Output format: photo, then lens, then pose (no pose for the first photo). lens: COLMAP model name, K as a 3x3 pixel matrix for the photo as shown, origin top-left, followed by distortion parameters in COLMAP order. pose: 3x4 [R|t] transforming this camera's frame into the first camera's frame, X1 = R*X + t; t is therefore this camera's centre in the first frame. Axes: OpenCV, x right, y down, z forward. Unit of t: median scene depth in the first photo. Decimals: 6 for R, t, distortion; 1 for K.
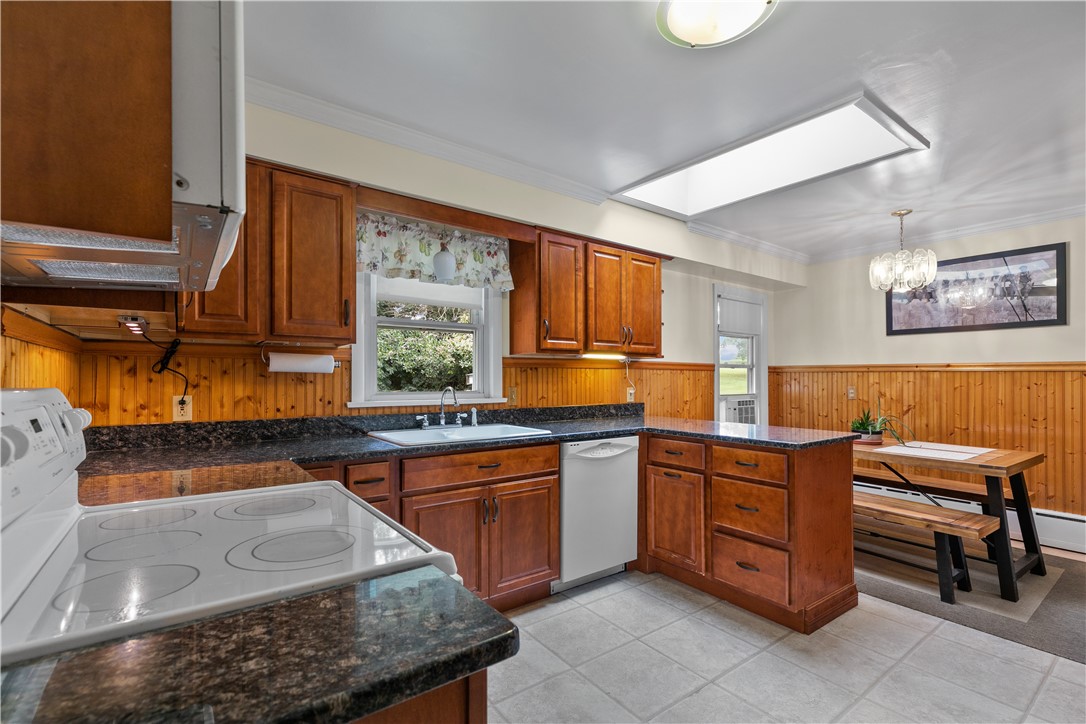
lens RADIAL K [[491.2, 0, 544.5], [0, 491.2, 372.5], [0, 0, 1]] dist [0.006389, -0.001162]
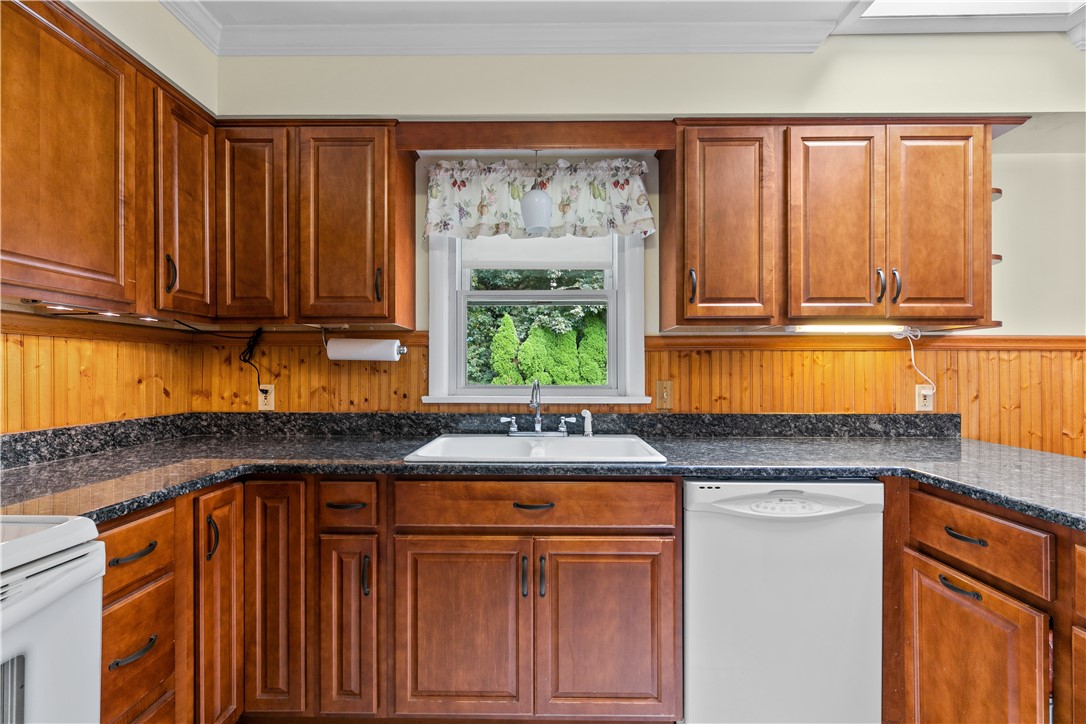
lens RADIAL K [[491.2, 0, 533.9], [0, 491.2, 367.3], [0, 0, 1]] dist [0.006389, -0.001162]
pose [[0.791982, -0.003944, -0.610531, 0.218120], [0.006611, 0.999976, 0.002116, 0.009798], [0.610508, -0.005712, 0.791989, 0.402607]]
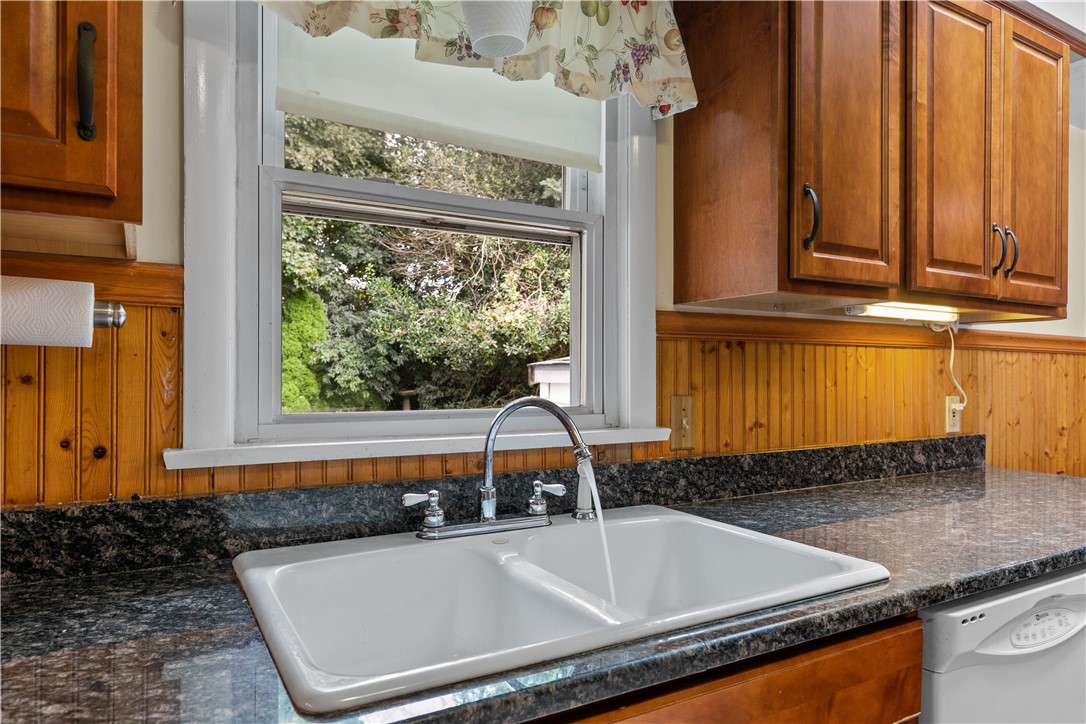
lens RADIAL K [[701.2, 0, 550.3], [0, 701.2, 370.2], [0, 0, 1]] dist [0.014614, -0.006641]
pose [[0.995075, 0.003704, -0.099059, -0.118815], [-0.002915, 0.999963, 0.008108, 0.008051], [0.099085, -0.007779, 0.995049, 0.534635]]
